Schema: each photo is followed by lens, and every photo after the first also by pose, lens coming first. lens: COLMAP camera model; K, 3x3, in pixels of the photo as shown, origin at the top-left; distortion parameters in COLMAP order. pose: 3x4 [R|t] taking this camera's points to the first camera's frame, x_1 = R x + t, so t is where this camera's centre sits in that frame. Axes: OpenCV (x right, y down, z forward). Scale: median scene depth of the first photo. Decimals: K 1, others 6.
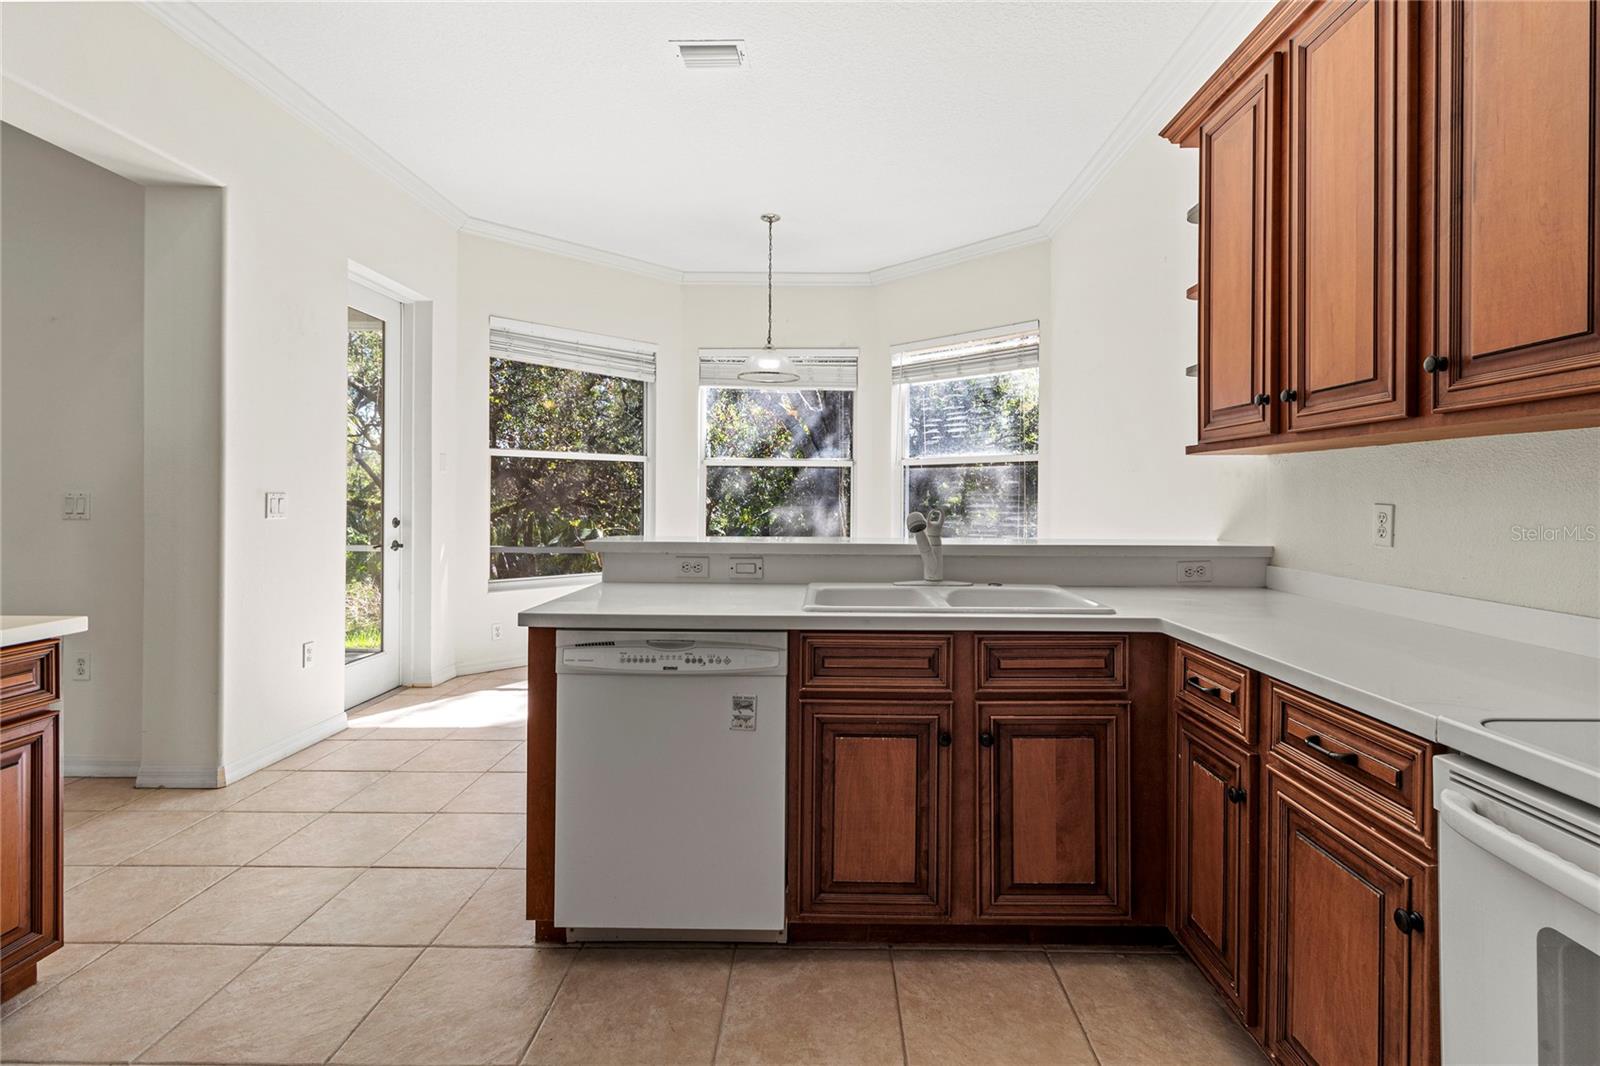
lens RADIAL K [[736.8, 0, 830.4], [0, 736.8, 498.5], [0, 0, 1]] dist [0.000679, -0.000422]
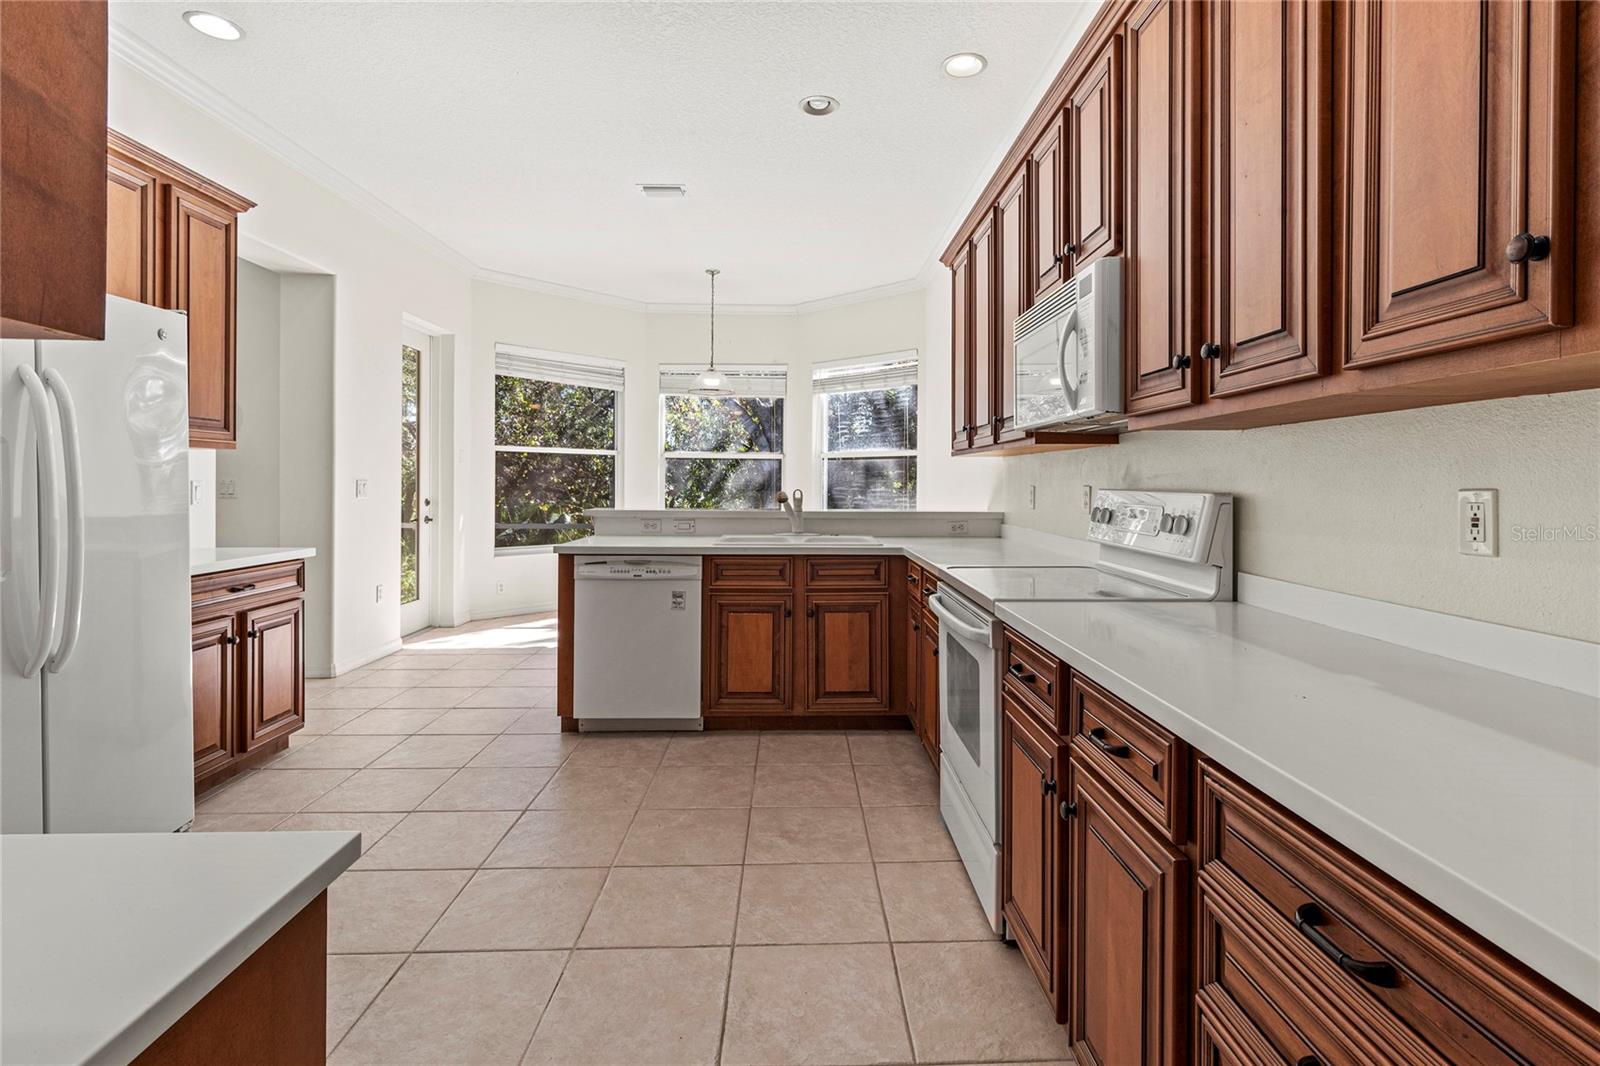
lens RADIAL K [[735.8, 0, 823.5], [0, 735.8, 483.4], [0, 0, 1]] dist [0.000724, -0.000004]
pose [[0.999325, -0.000884, 0.036715, 0.174983], [0.000962, 0.999997, -0.002112, 0.004882], [-0.036713, 0.002146, 0.999324, -0.833649]]
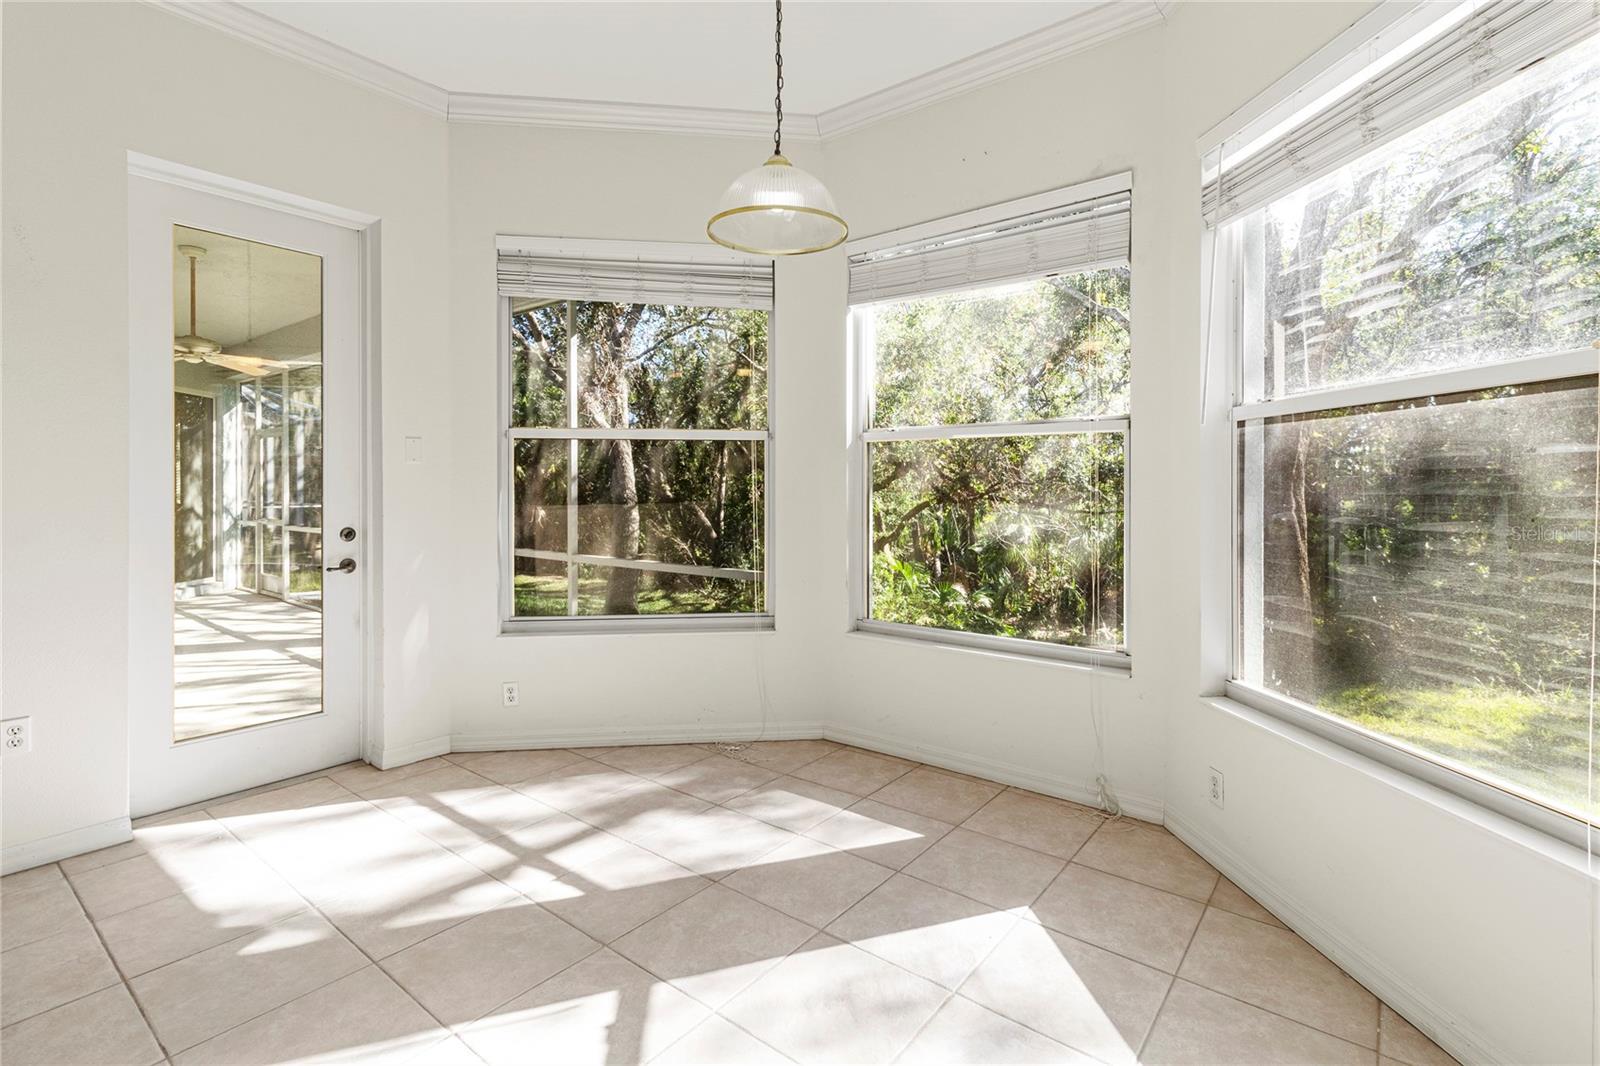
lens RADIAL K [[742.1, 0, 806.1], [0, 742.1, 484.5], [0, 0, 1]] dist [0.002870, 0.000288]
pose [[0.790067, -0.007992, -0.612969, 0.513422], [0.002717, 0.999951, -0.009535, -0.018302], [0.613015, 0.005868, 0.790050, 1.683477]]
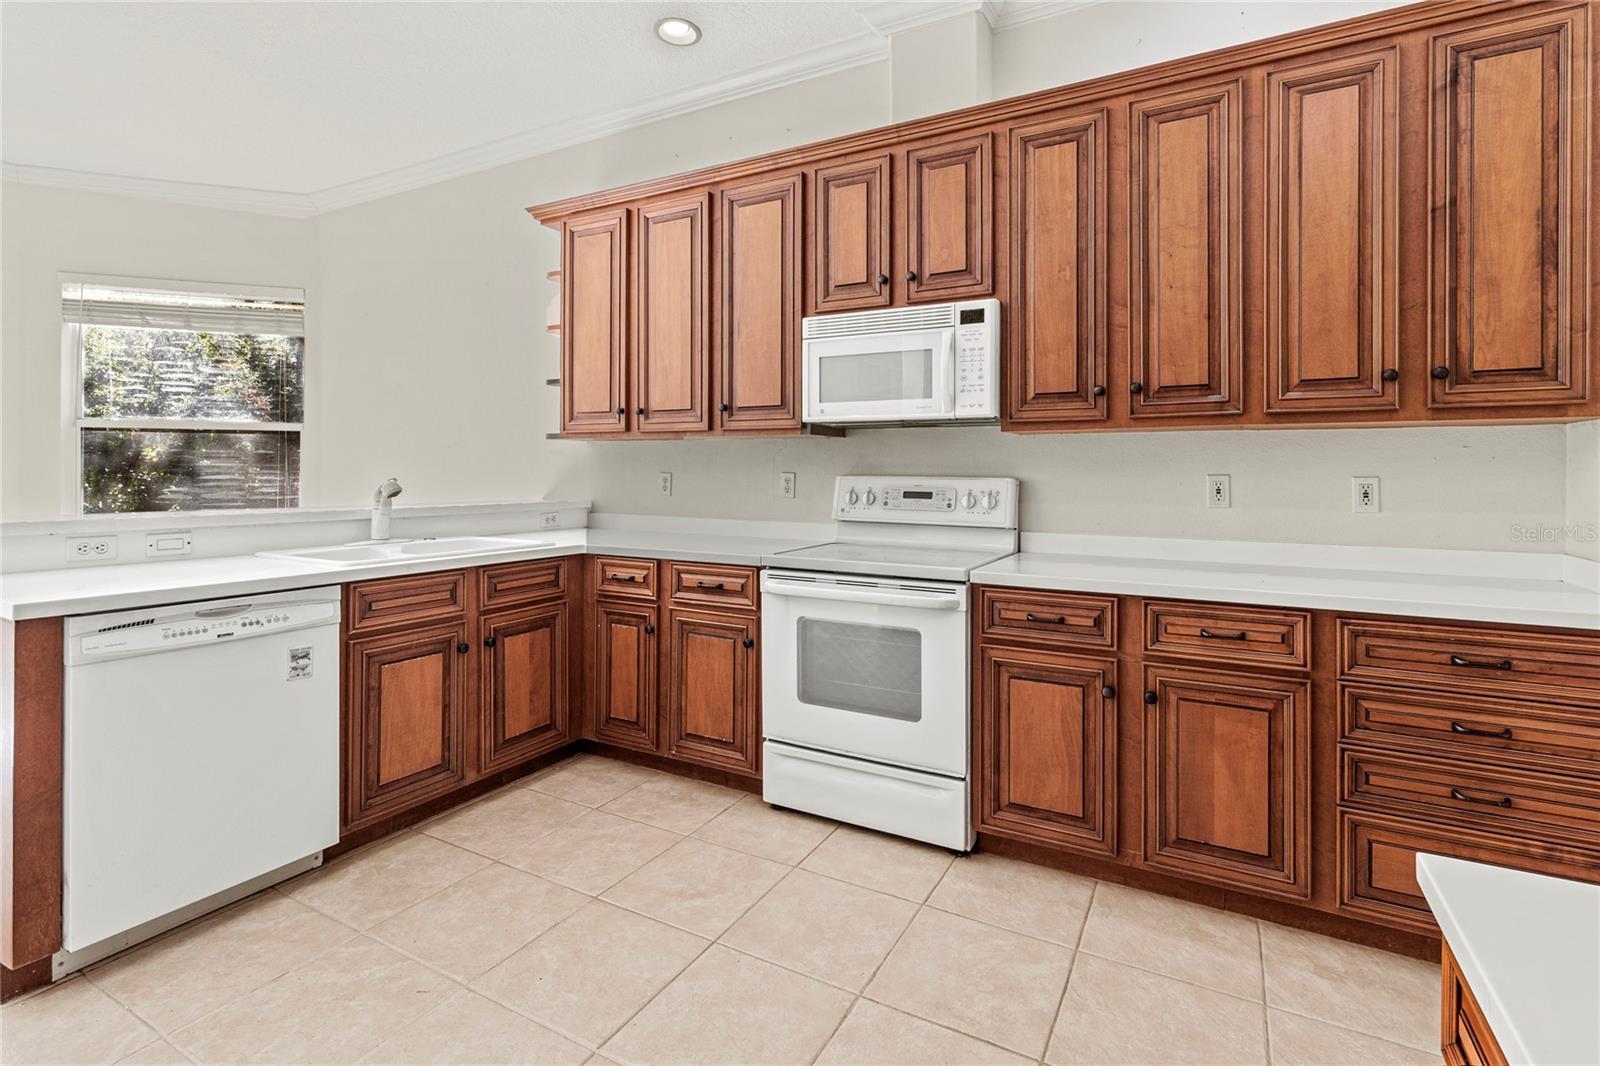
lens RADIAL K [[749.1, 0, 807.9], [0, 749.1, 469.4], [0, 0, 1]] dist [0.001124, 0.000001]
pose [[0.481996, 0.001057, 0.876173, -0.730573], [-0.001314, 0.999999, -0.000484, -0.000225], [-0.876172, -0.000918, 0.481997, -0.207597]]
